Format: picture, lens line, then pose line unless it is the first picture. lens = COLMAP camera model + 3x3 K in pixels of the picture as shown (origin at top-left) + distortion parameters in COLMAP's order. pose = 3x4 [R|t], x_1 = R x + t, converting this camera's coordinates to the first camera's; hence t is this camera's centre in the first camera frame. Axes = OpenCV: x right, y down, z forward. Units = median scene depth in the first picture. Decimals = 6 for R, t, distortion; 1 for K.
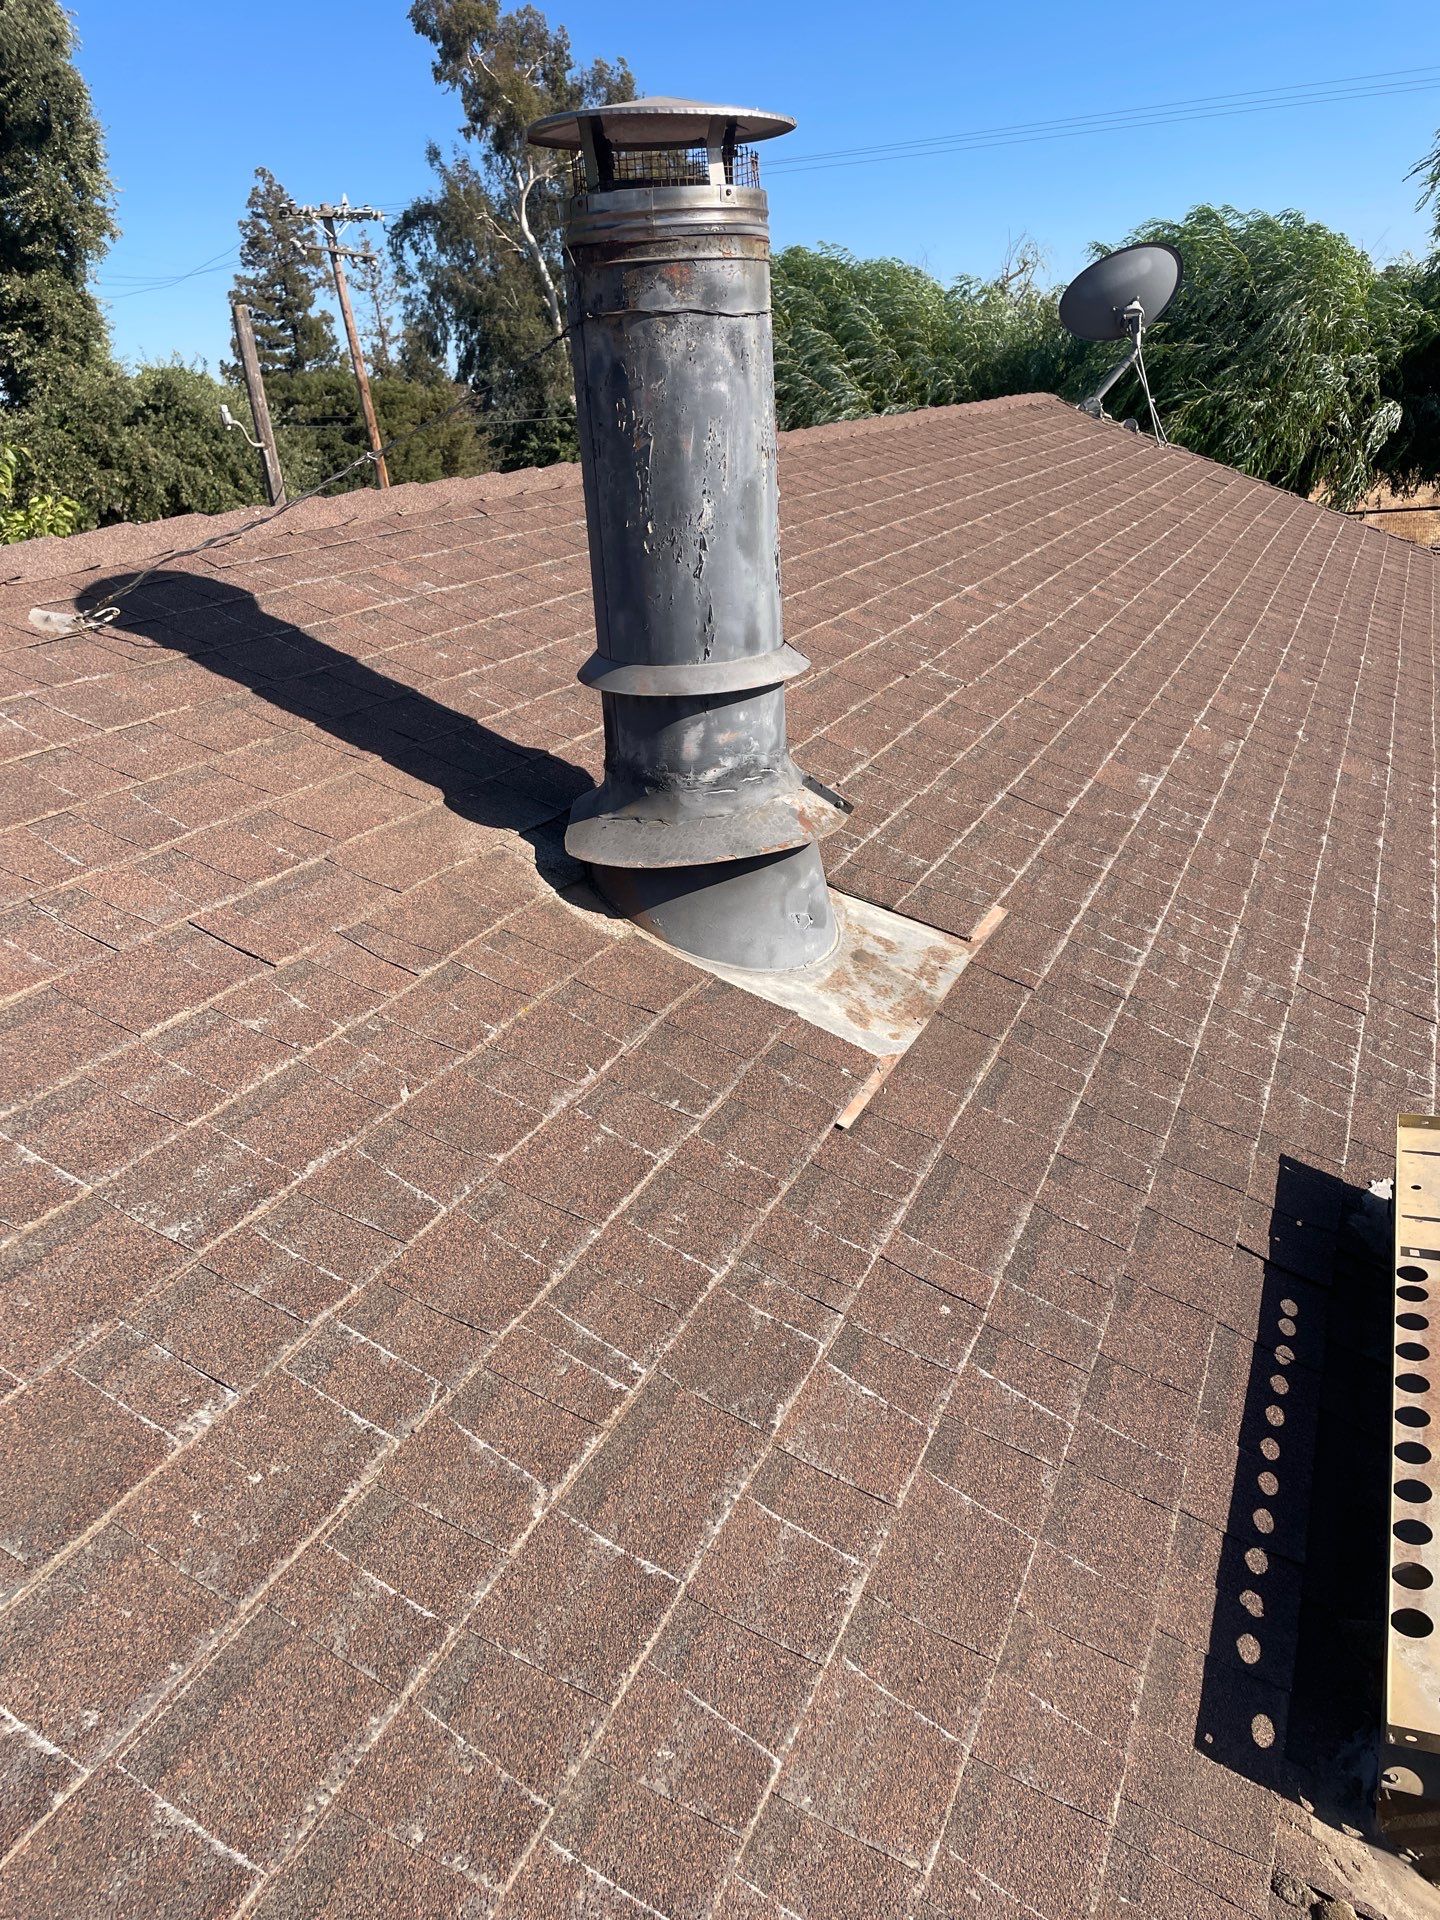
lens RADIAL K [[1418.8, 0, 720.0], [0, 1418.8, 960.0], [0, 0, 1]] dist [0.090123, -0.128482]
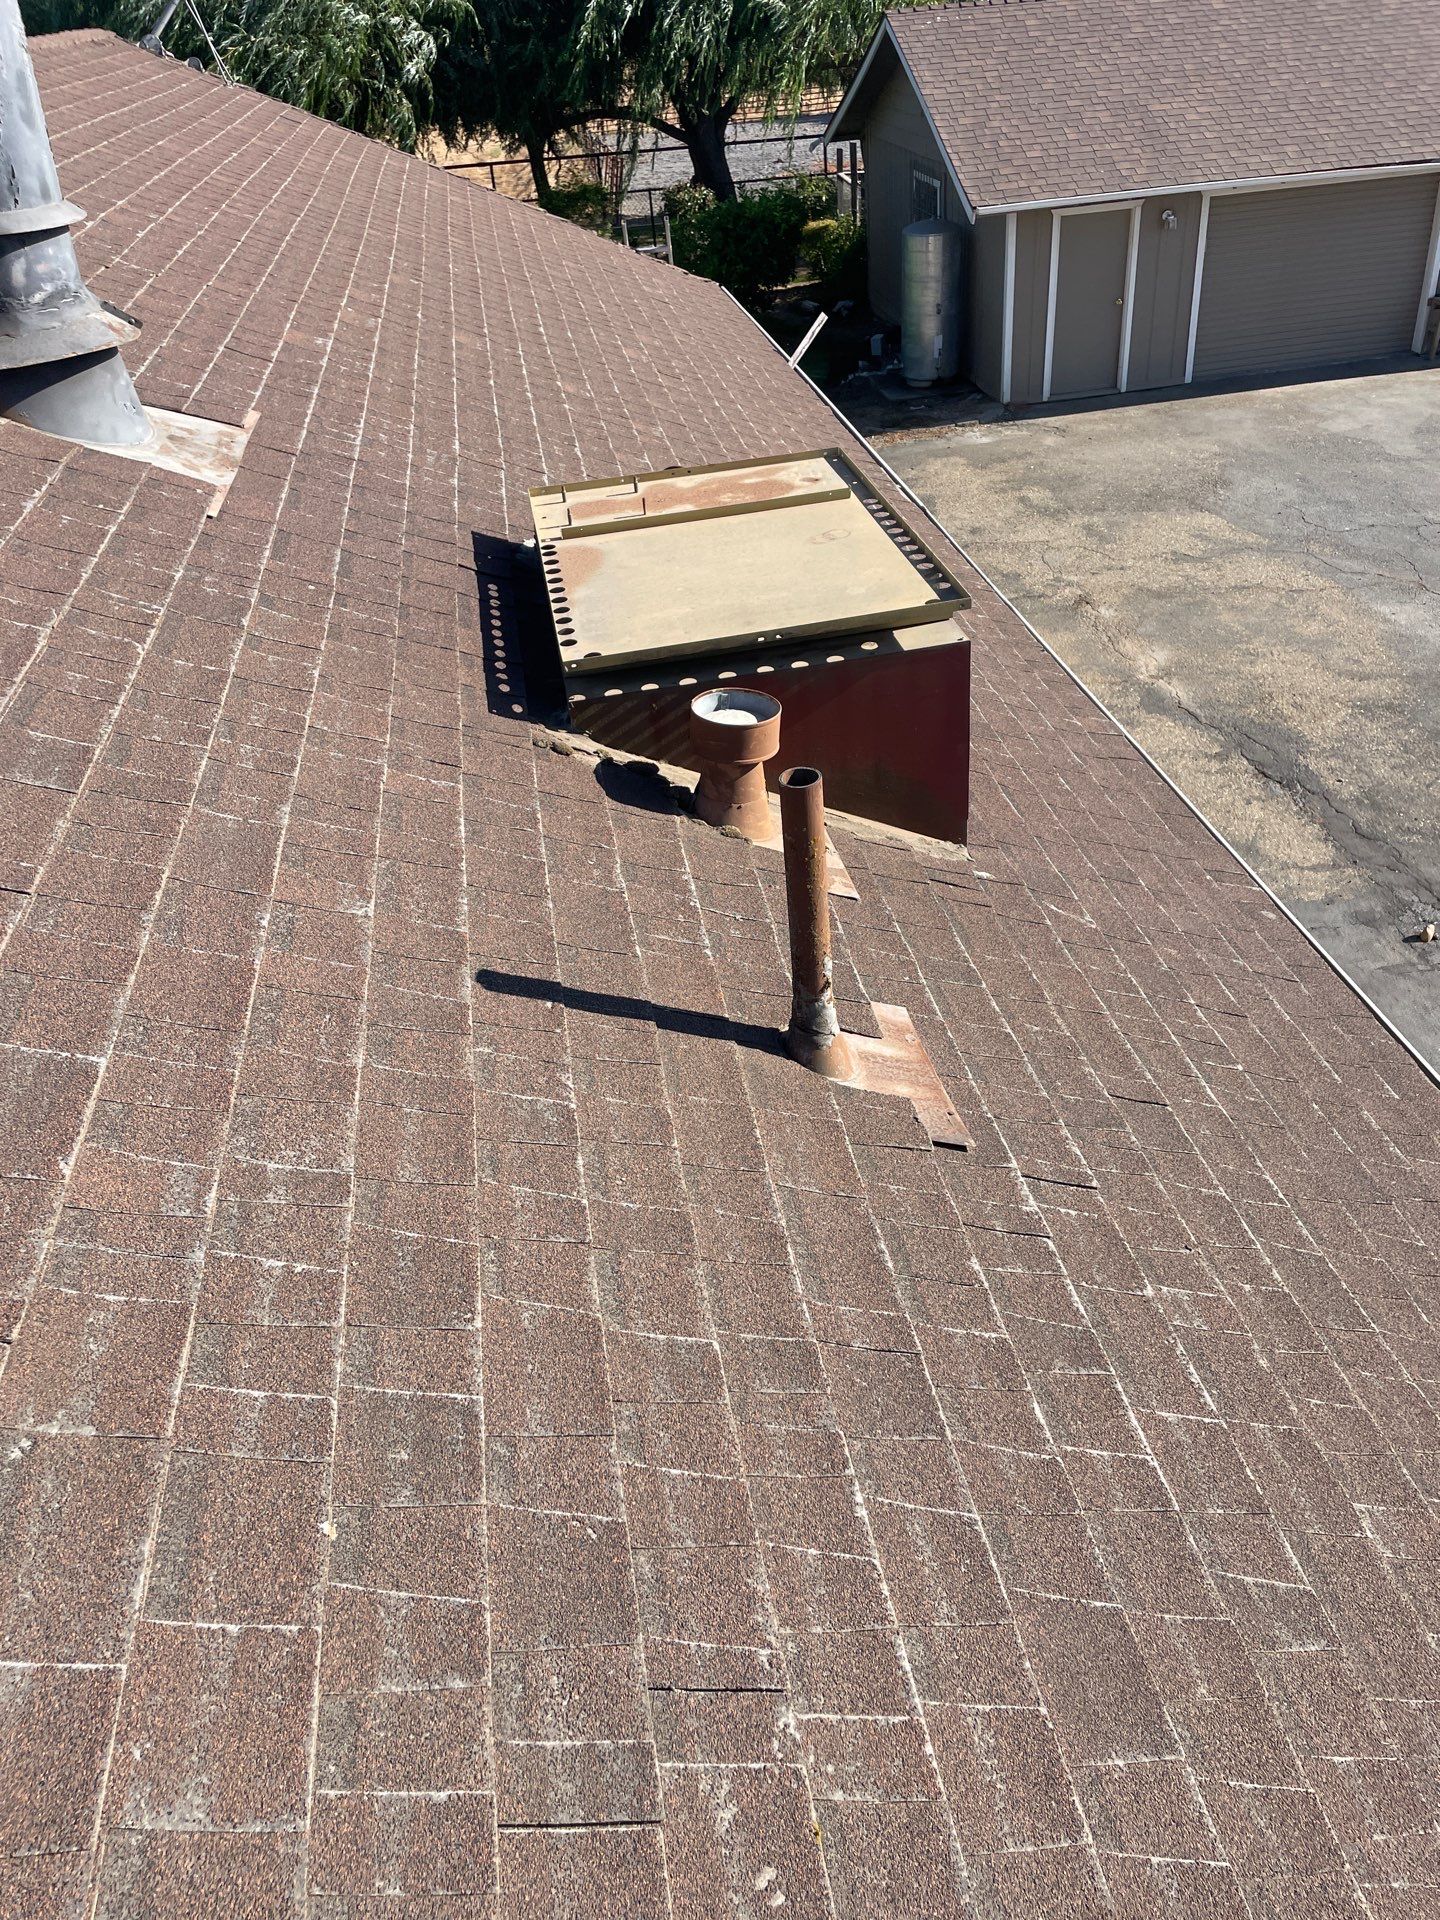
lens RADIAL K [[1427.3, 0, 719.9], [0, 1427.3, 939.0], [0, 0, 1]] dist [0.103541, -0.125619]
pose [[0.834672, -0.273628, 0.477964, -0.296143], [0.185029, 0.956724, 0.224595, 0.268286], [-0.518736, -0.099026, 0.849180, -0.612054]]
